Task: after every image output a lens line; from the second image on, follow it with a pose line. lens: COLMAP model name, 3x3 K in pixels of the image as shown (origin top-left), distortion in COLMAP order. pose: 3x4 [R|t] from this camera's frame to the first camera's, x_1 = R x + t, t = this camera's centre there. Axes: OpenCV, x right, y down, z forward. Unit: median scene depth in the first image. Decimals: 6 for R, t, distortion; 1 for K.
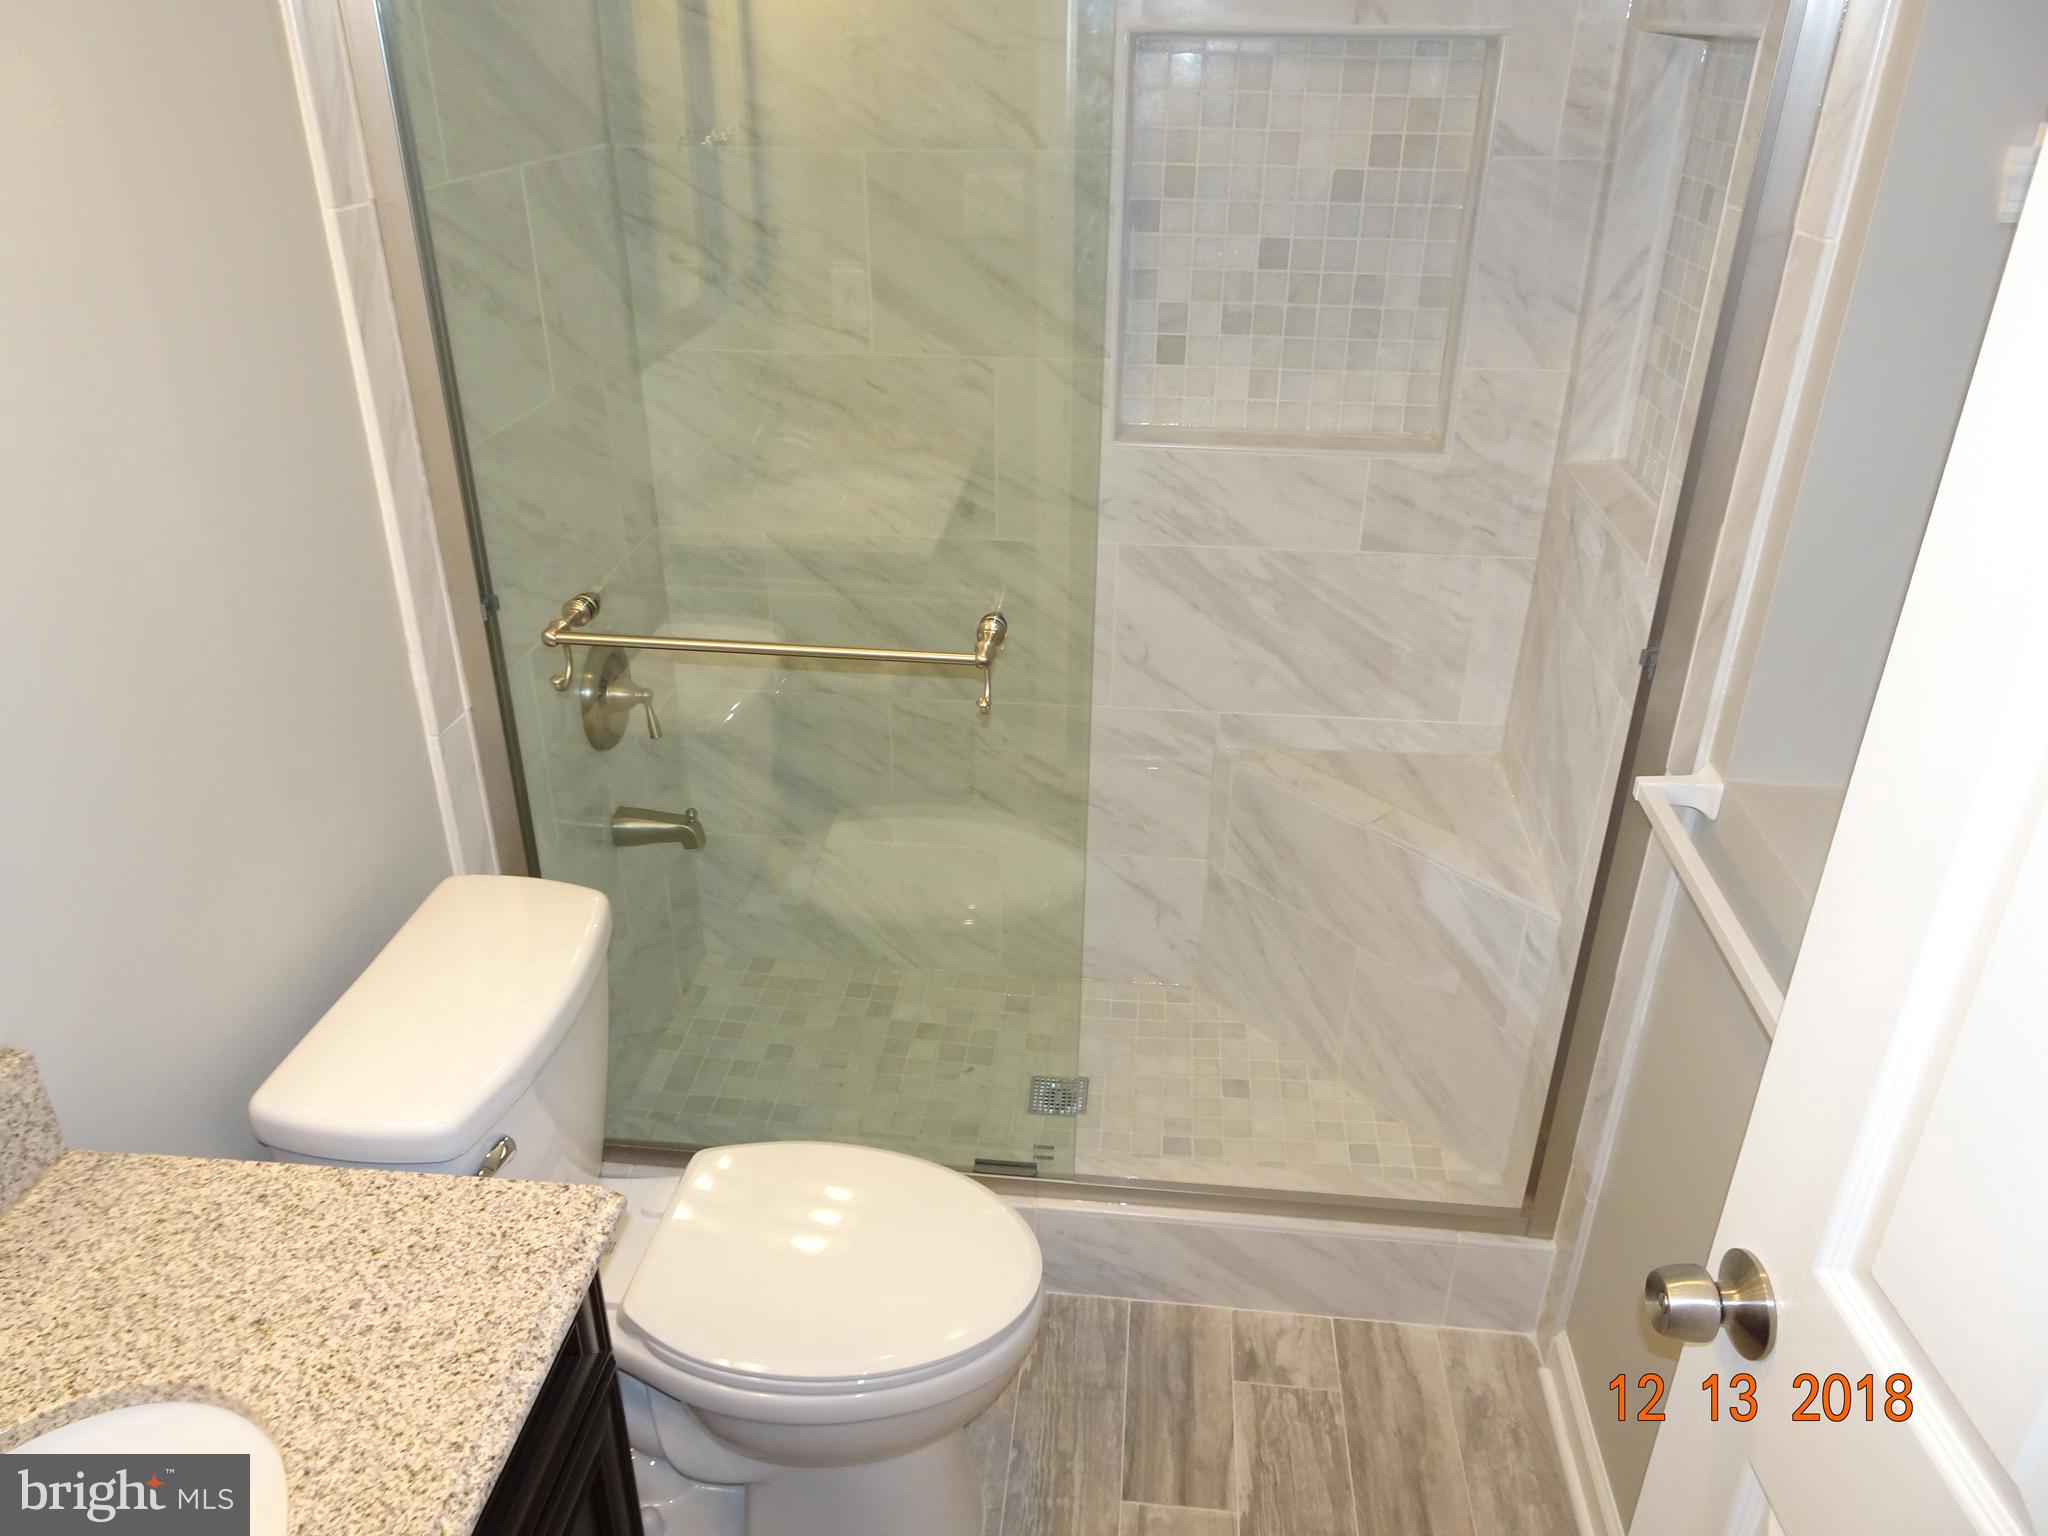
lens RADIAL K [[1467.3, 0, 1024.1], [0, 1467.3, 775.2], [0, 0, 1]] dist [0.009139, 0.007014]
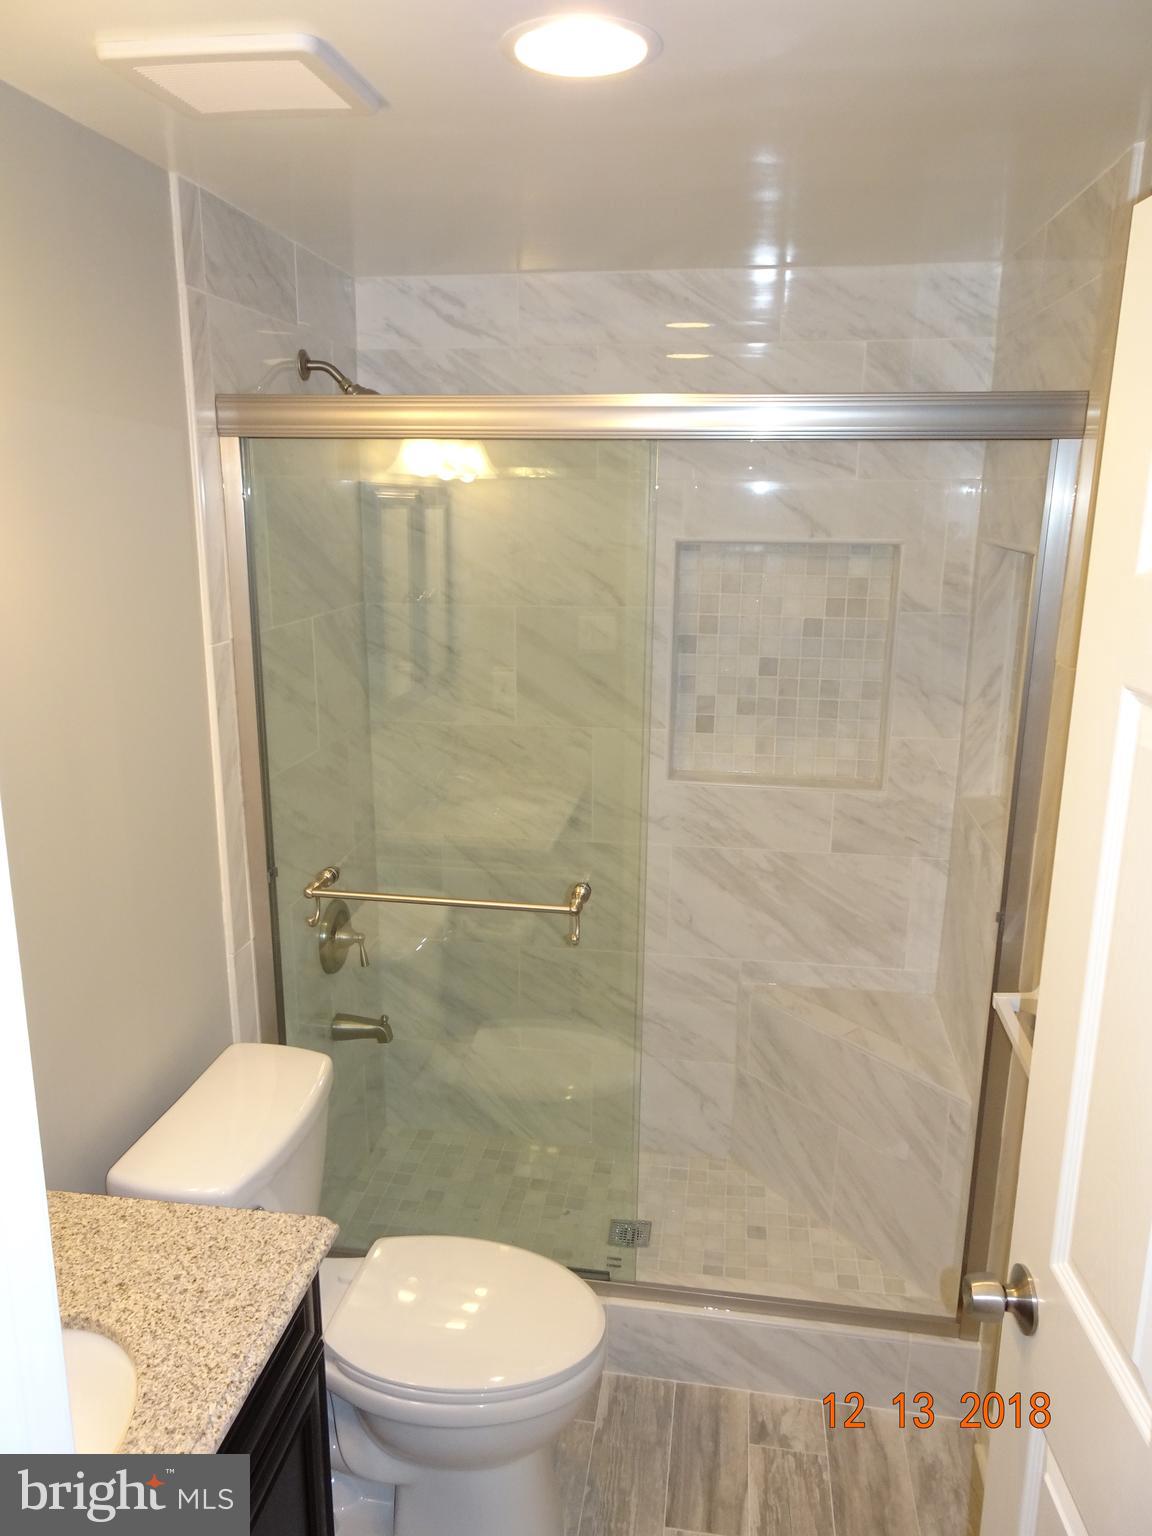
lens RADIAL K [[1128.4, 0, 576.0], [0, 1128.4, 768.0], [0, 0, 1]] dist [-0.010521, -0.001992]
pose [[0.998482, 0.011008, -0.053972, 0.029032], [-0.023446, 0.971569, -0.235595, 0.045870], [0.049844, 0.236503, 0.970352, -0.175198]]
